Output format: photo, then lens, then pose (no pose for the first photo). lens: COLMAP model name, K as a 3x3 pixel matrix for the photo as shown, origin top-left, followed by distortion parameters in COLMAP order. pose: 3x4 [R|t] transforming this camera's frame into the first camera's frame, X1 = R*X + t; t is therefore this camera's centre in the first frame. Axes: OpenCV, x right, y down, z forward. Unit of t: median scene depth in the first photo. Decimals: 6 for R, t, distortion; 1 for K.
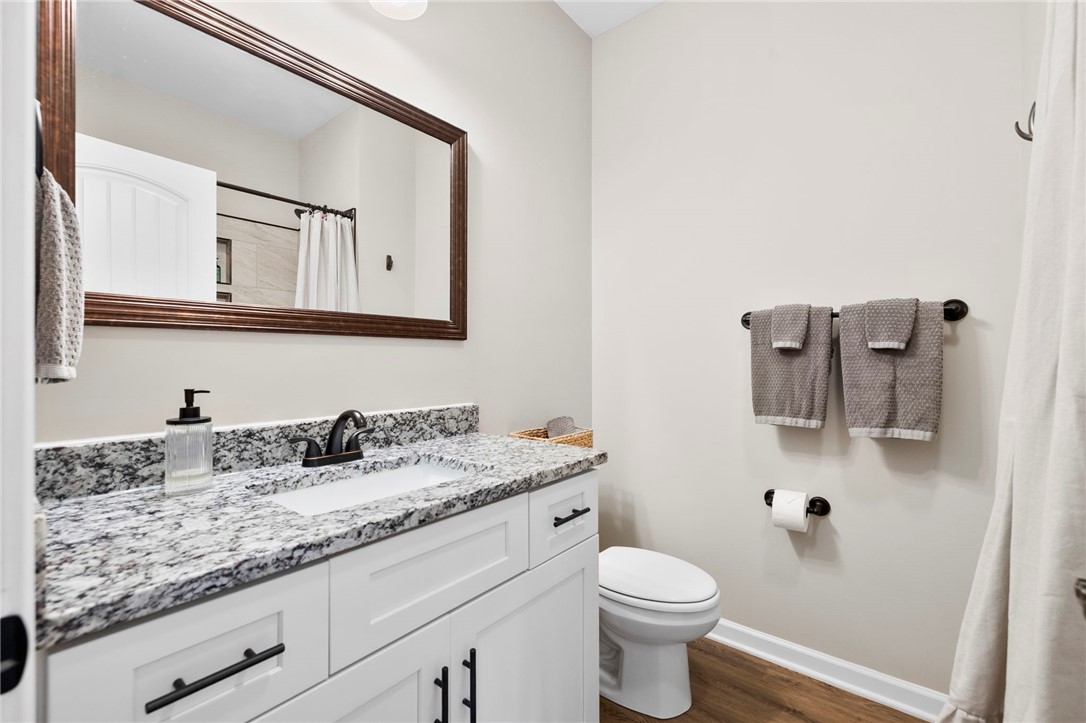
lens RADIAL K [[471.9, 0, 543.4], [0, 471.9, 354.9], [0, 0, 1]] dist [0.000792, 0.000161]
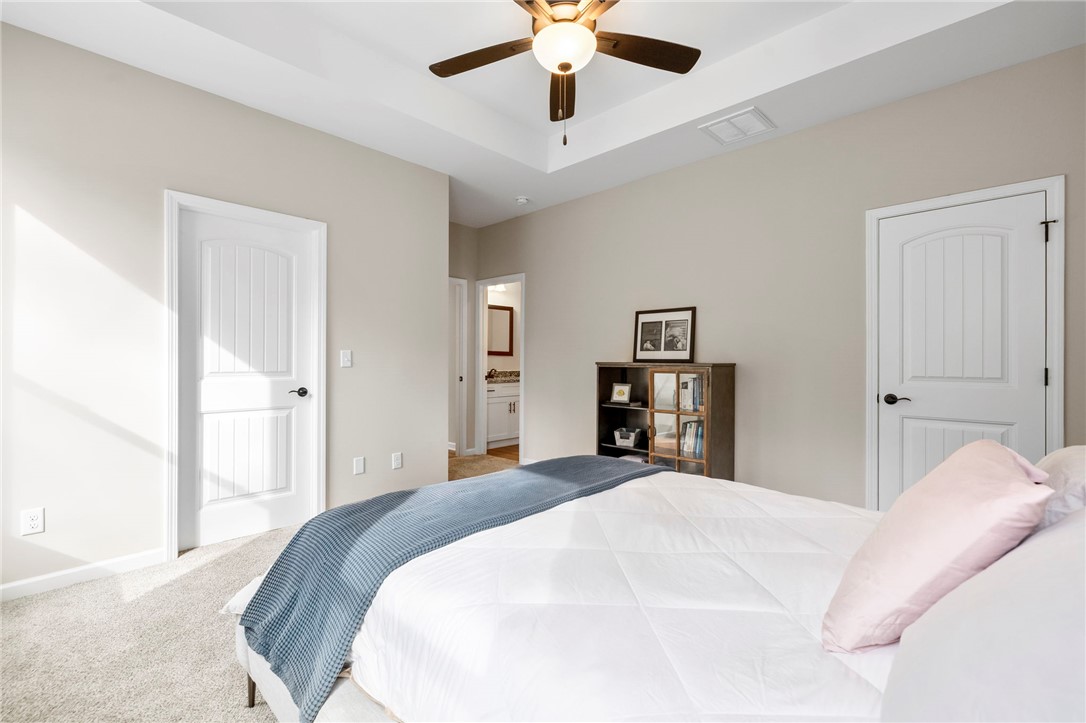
lens RADIAL K [[471.9, 0, 543.4], [0, 471.9, 354.9], [0, 0, 1]] dist [0.000792, 0.000161]
pose [[0.996941, 0.004939, -0.078002, 0.461109], [-0.005014, 0.999987, -0.000767, -0.041688], [0.077997, 0.001155, 0.996953, -3.342906]]
